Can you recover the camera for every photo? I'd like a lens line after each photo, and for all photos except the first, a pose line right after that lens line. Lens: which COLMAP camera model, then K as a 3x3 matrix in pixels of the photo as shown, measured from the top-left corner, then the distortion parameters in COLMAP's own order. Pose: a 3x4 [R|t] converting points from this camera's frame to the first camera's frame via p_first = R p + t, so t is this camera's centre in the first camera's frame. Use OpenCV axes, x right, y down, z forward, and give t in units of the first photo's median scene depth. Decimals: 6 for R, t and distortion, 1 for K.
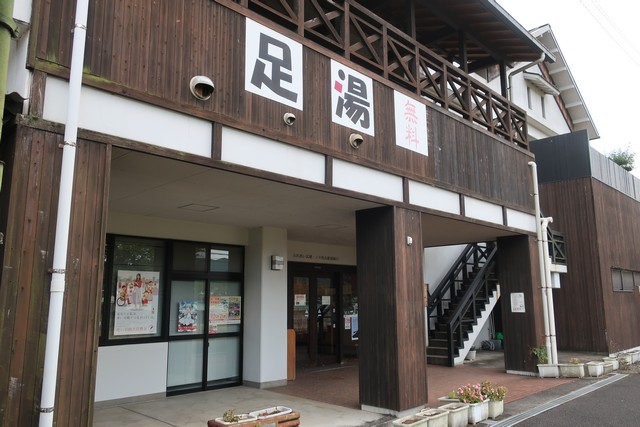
lens RADIAL K [[515.0, 0, 321.9], [0, 515.0, 201.2], [0, 0, 1]] dist [-0.013006, 0.012652]
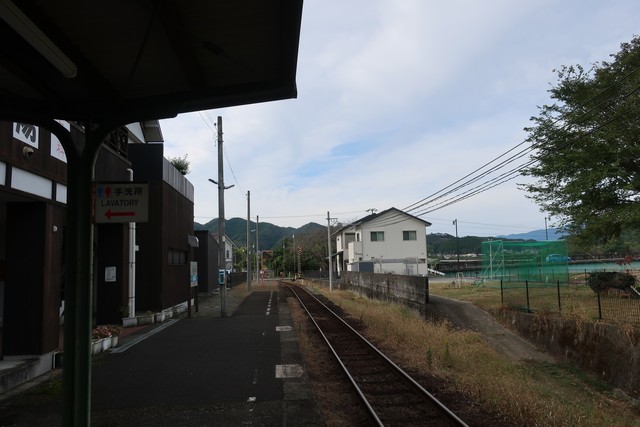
lens RADIAL K [[515.0, 0, 320.4], [0, 515.0, 212.4], [0, 0, 1]] dist [-0.013006, 0.012652]
pose [[0.666648, 0.058249, 0.743093, -0.302811], [-0.109766, 0.993744, 0.020577, -0.057617], [-0.737246, -0.095284, 0.668871, -0.324363]]
